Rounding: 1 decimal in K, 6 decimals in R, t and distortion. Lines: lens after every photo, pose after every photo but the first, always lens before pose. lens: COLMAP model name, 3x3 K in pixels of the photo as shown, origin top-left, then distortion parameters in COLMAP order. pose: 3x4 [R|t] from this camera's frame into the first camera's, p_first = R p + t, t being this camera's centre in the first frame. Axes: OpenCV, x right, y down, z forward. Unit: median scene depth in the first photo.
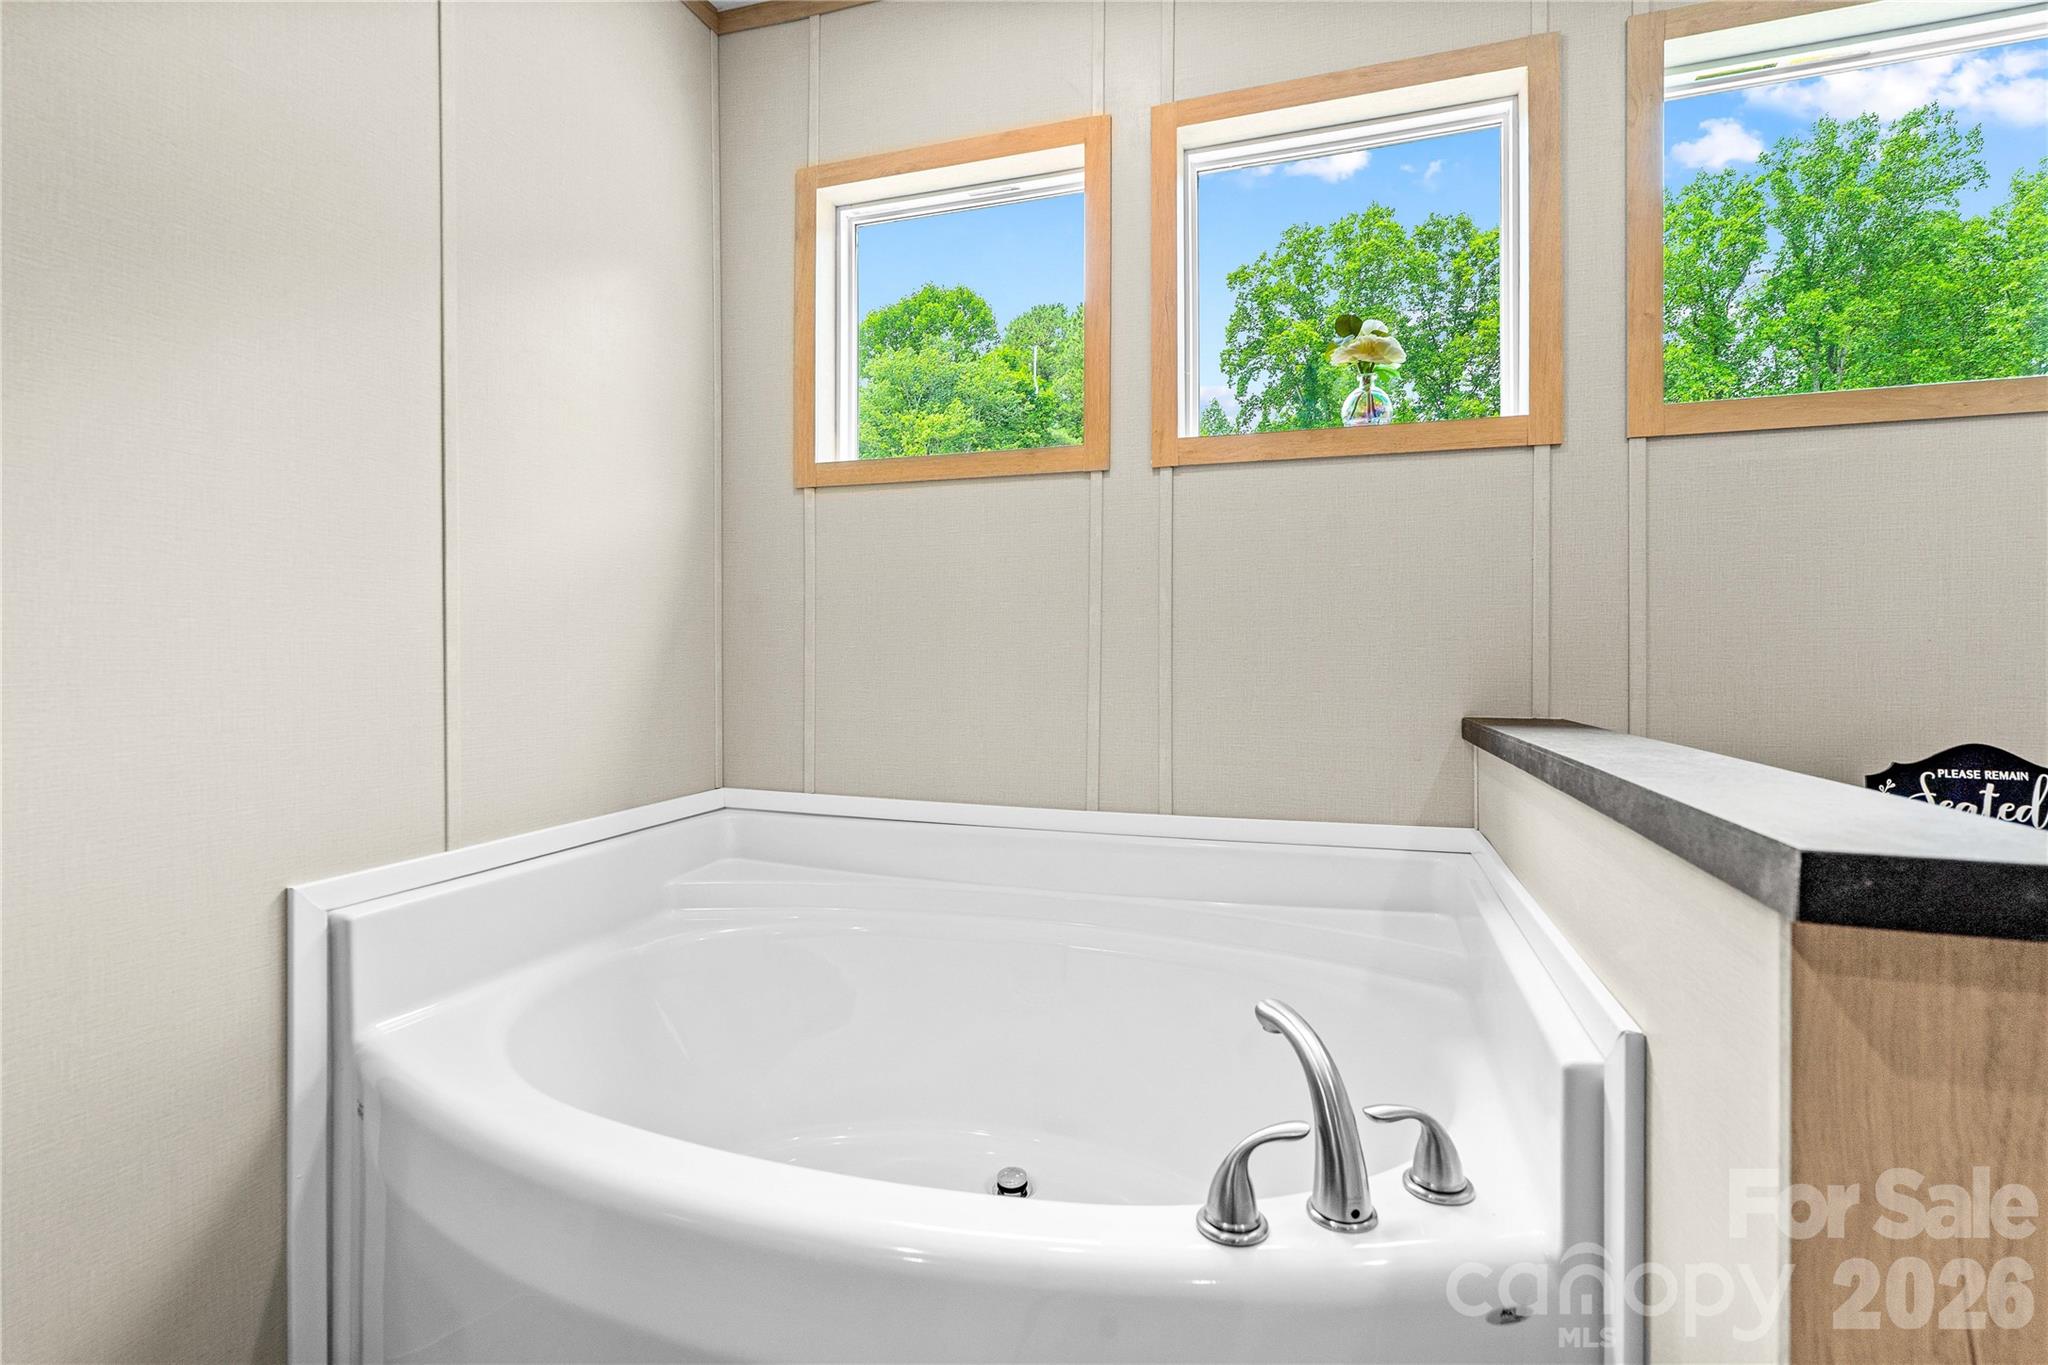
lens RADIAL K [[971.8, 0, 1014.4], [0, 971.8, 656.9], [0, 0, 1]] dist [-0.006460, 0.000350]
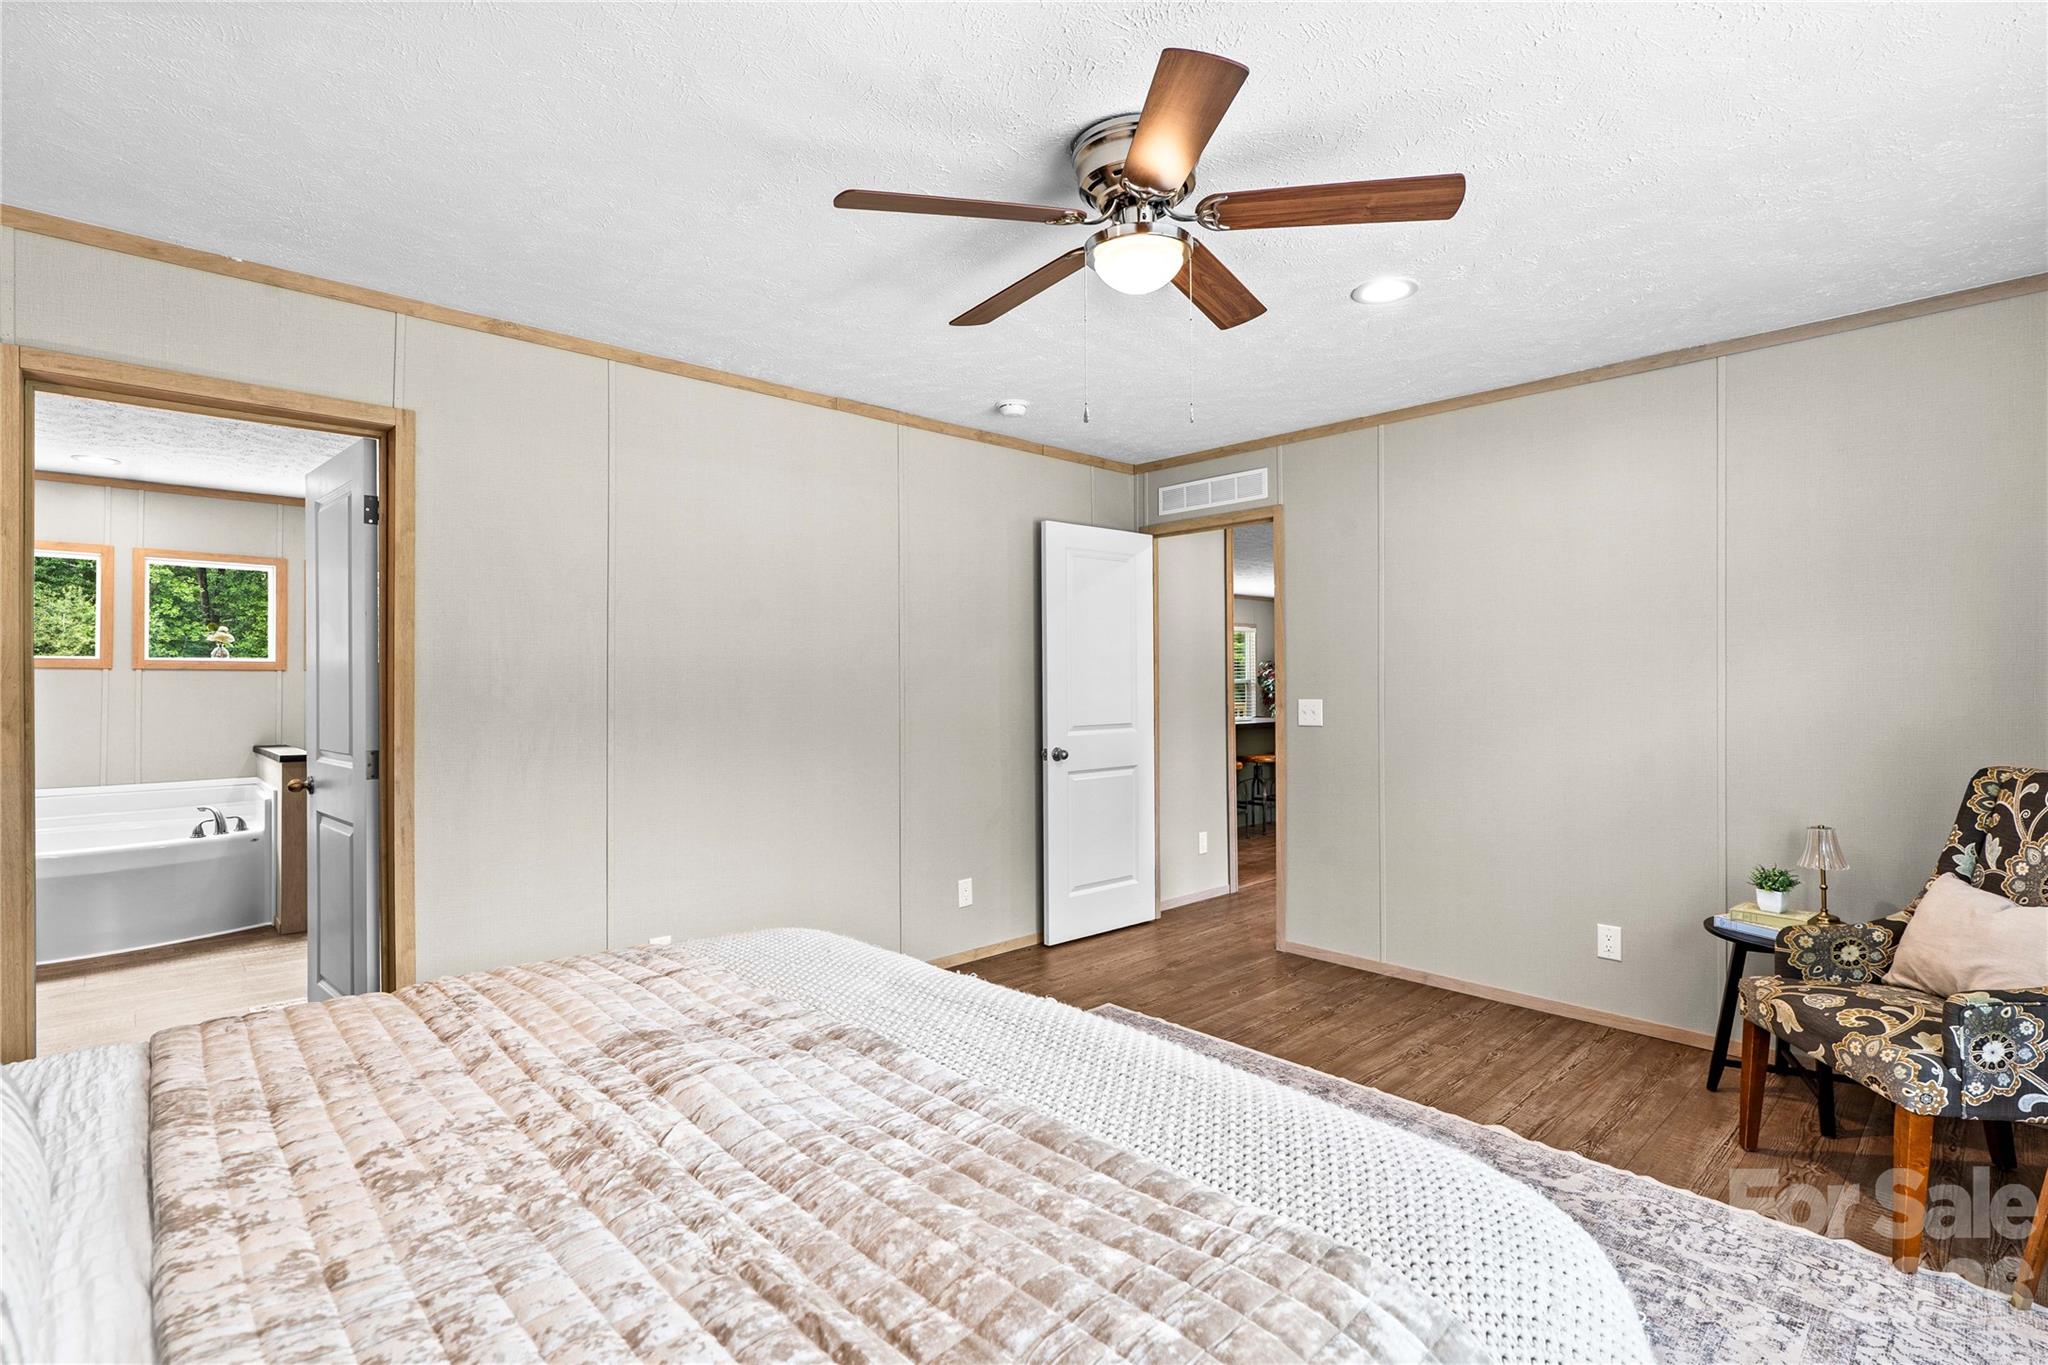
lens RADIAL K [[944.0, 0, 1024.0], [0, 944.0, 682.5], [0, 0, 1]] dist [-0.004464, 0.000090]
pose [[0.465421, 0.004995, 0.885076, -1.301674], [-0.001739, 0.999987, -0.004729, -0.161874], [-0.885088, 0.000662, 0.465423, -3.165805]]
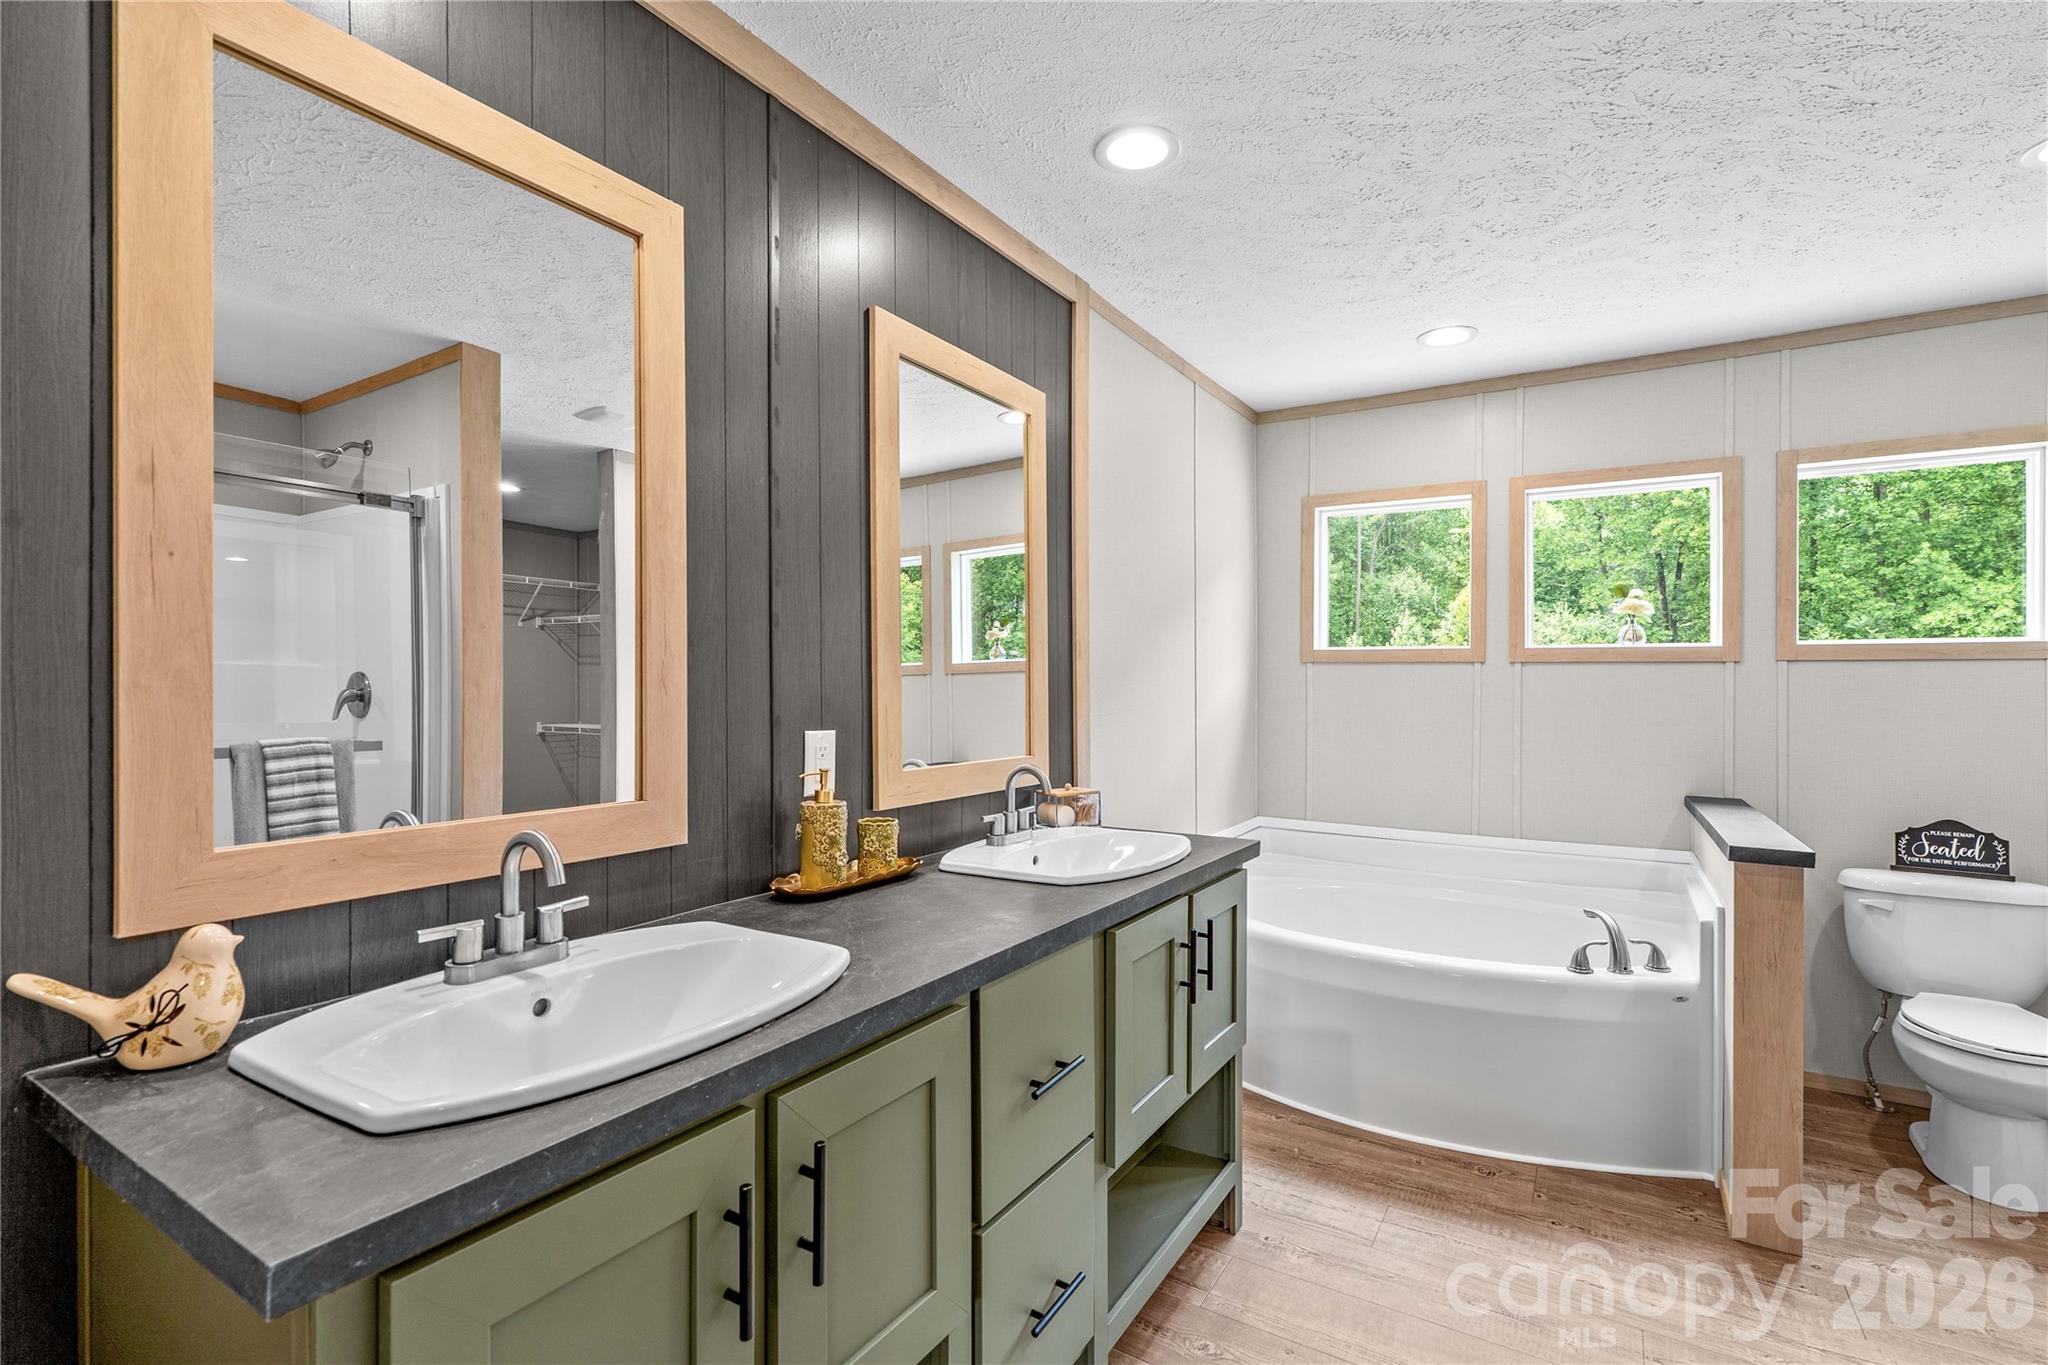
lens RADIAL K [[944.0, 0, 1024.0], [0, 944.0, 682.5], [0, 0, 1]] dist [-0.004464, 0.000090]
pose [[0.973979, 0.003834, -0.226607, -0.442157], [-0.004353, 0.999989, -0.001793, -0.167922], [0.226598, 0.002733, 0.973985, -1.246397]]
